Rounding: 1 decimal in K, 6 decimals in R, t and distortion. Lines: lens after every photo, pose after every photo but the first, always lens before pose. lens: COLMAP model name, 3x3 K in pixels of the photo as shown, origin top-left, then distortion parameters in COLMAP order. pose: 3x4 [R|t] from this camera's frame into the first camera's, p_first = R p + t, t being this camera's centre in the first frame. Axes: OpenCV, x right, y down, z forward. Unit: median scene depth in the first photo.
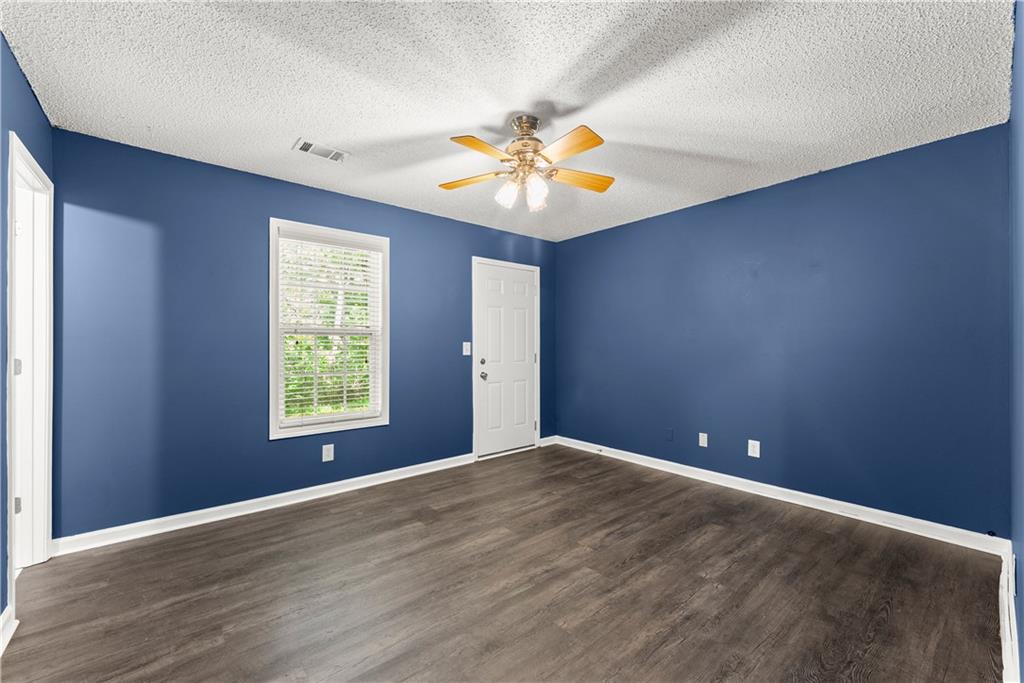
lens RADIAL K [[420.3, 0, 510.8], [0, 420.3, 342.0], [0, 0, 1]] dist [0.000793, -0.000654]
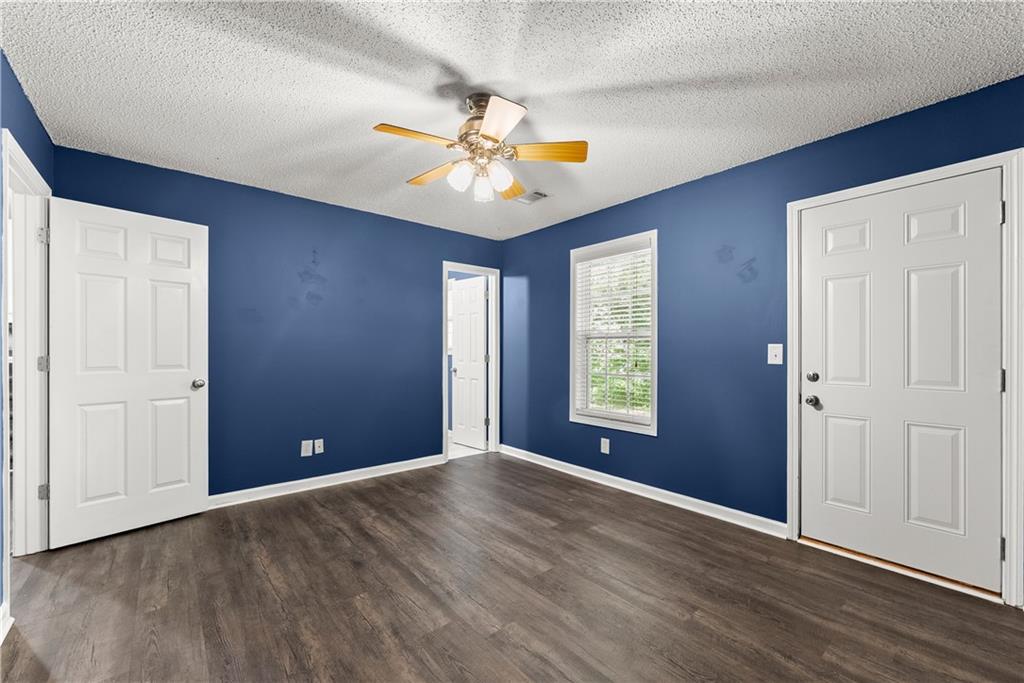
lens RADIAL K [[420.3, 0, 511.6], [0, 420.3, 347.7], [0, 0, 1]] dist [0.000793, -0.000654]
pose [[-0.015135, -0.002066, -0.999883, 0.733531], [0.006697, 0.999975, -0.002167, 0.006869], [0.999863, -0.006729, -0.015121, 0.841549]]
